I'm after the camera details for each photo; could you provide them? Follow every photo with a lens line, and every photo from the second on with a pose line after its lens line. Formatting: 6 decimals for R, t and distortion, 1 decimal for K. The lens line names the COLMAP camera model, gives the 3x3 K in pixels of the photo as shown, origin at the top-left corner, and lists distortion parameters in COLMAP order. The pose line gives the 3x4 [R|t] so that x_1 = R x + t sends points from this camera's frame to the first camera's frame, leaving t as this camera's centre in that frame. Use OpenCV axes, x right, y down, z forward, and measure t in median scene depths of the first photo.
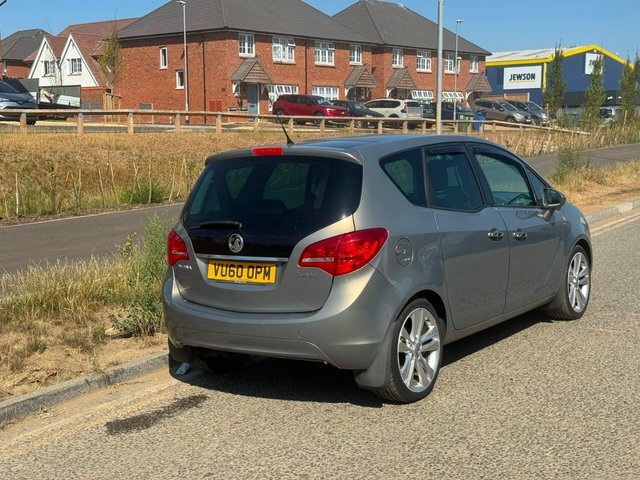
lens RADIAL K [[899.9, 0, 320.0], [0, 899.9, 240.0], [0, 0, 1]] dist [0.289455, -1.094109]
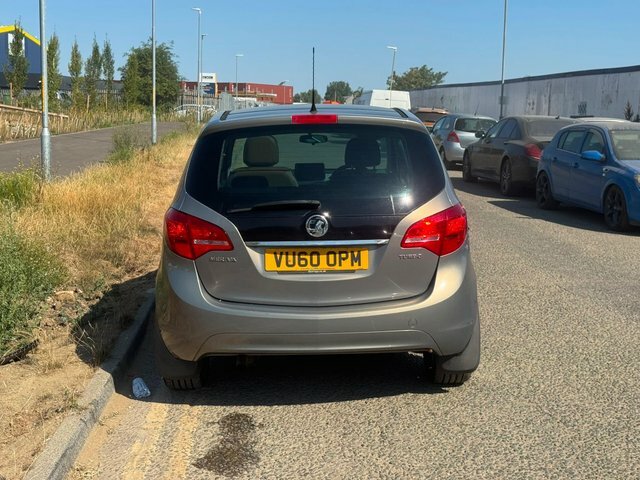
lens RADIAL K [[899.9, 0, 320.0], [0, 899.9, 240.0], [0, 0, 1]] dist [0.289455, -1.094109]
pose [[0.793052, -0.051406, 0.606981, -0.599987], [0.041581, 0.998677, 0.030252, -0.008922], [-0.607733, 0.001247, 0.794141, 0.317997]]
